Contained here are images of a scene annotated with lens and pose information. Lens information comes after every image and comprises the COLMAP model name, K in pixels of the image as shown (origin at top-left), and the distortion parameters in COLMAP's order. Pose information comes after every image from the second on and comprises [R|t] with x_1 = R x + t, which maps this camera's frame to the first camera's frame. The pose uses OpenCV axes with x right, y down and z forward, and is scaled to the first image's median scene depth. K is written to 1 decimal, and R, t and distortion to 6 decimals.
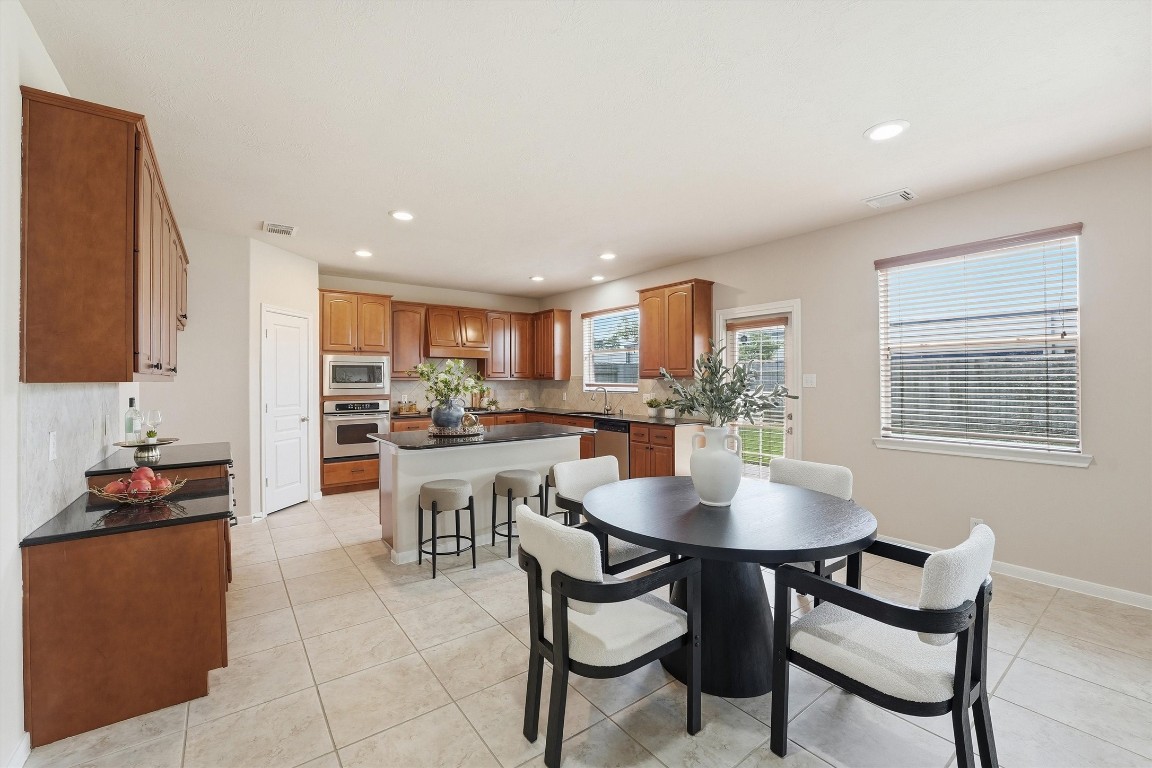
lens RADIAL K [[473.9, 0, 578.8], [0, 473.9, 377.5], [0, 0, 1]] dist [-0.021992, 0.000559]
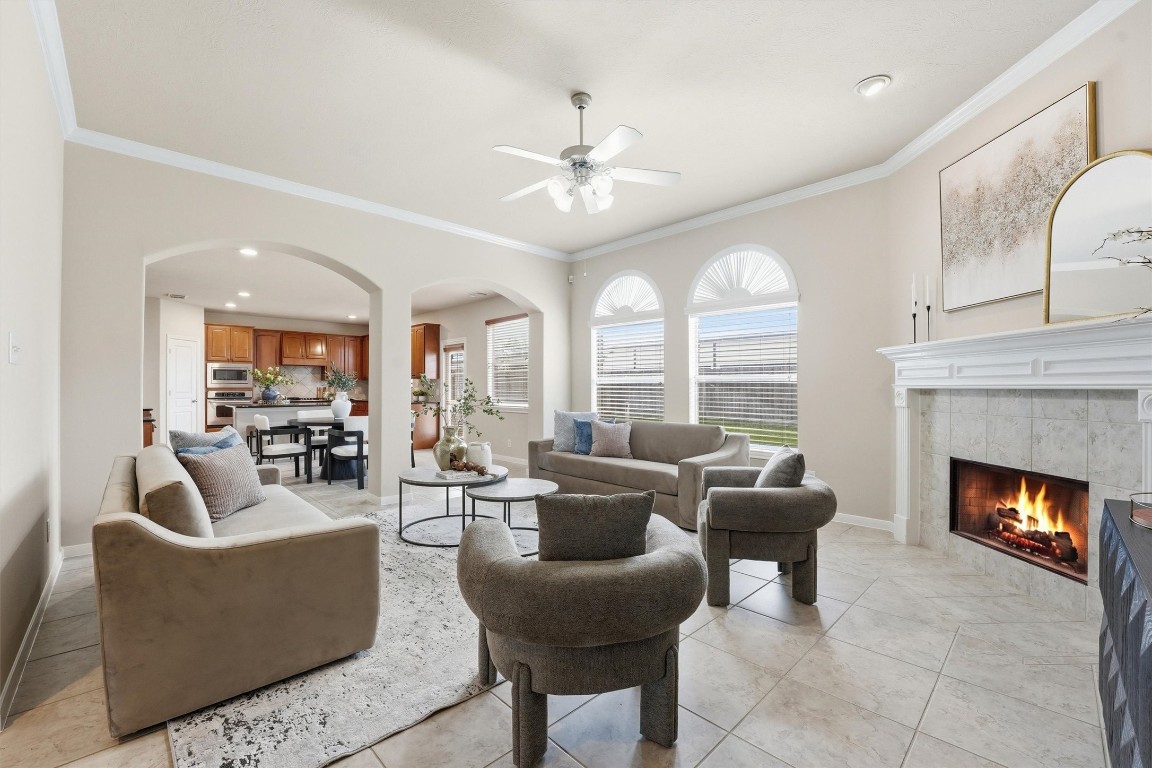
lens RADIAL K [[473.9, 0, 571.6], [0, 473.9, 388.8], [0, 0, 1]] dist [-0.021992, 0.000559]
pose [[0.992492, 0.003207, 0.122264, 0.522590], [-0.004186, 0.999961, 0.007752, 0.023603], [-0.122235, -0.008205, 0.992467, -0.781490]]
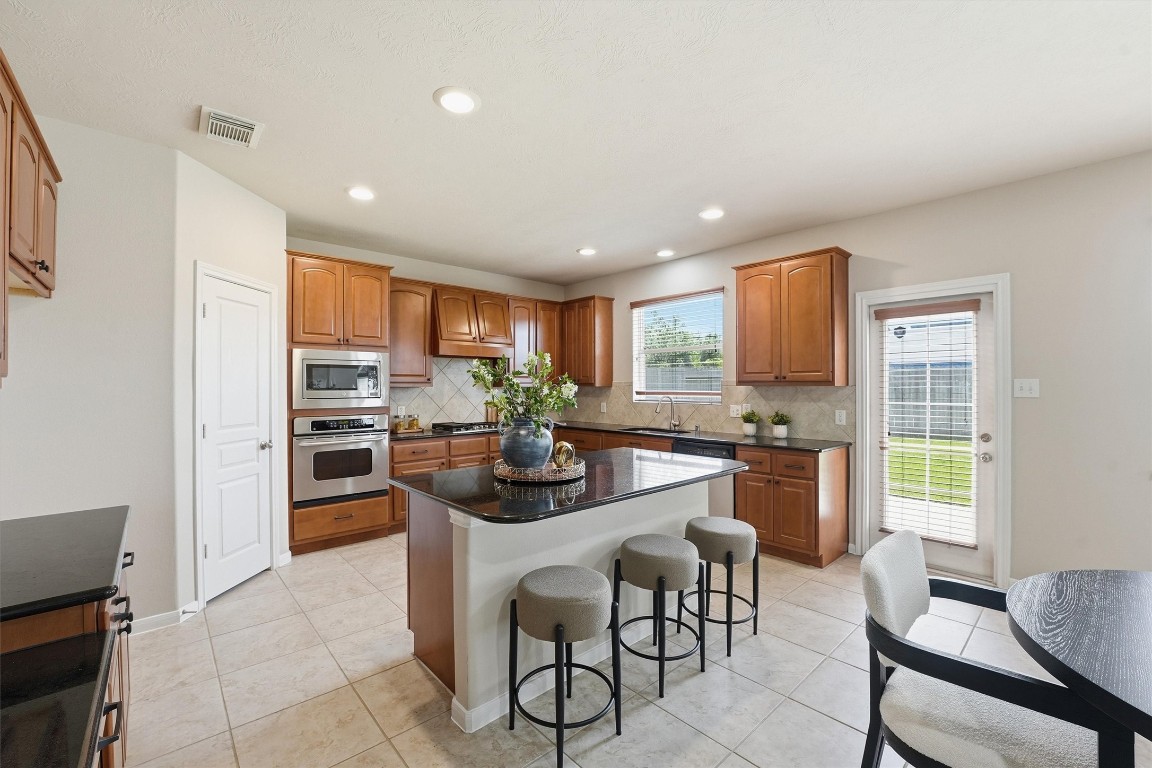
lens RADIAL K [[473.9, 0, 576.8], [0, 473.9, 383.9], [0, 0, 1]] dist [-0.021992, 0.000559]
pose [[0.996067, 0.001800, 0.088588, -0.192409], [-0.001815, 0.999998, 0.000090, 0.001388], [-0.088588, -0.000250, 0.996068, 0.285519]]
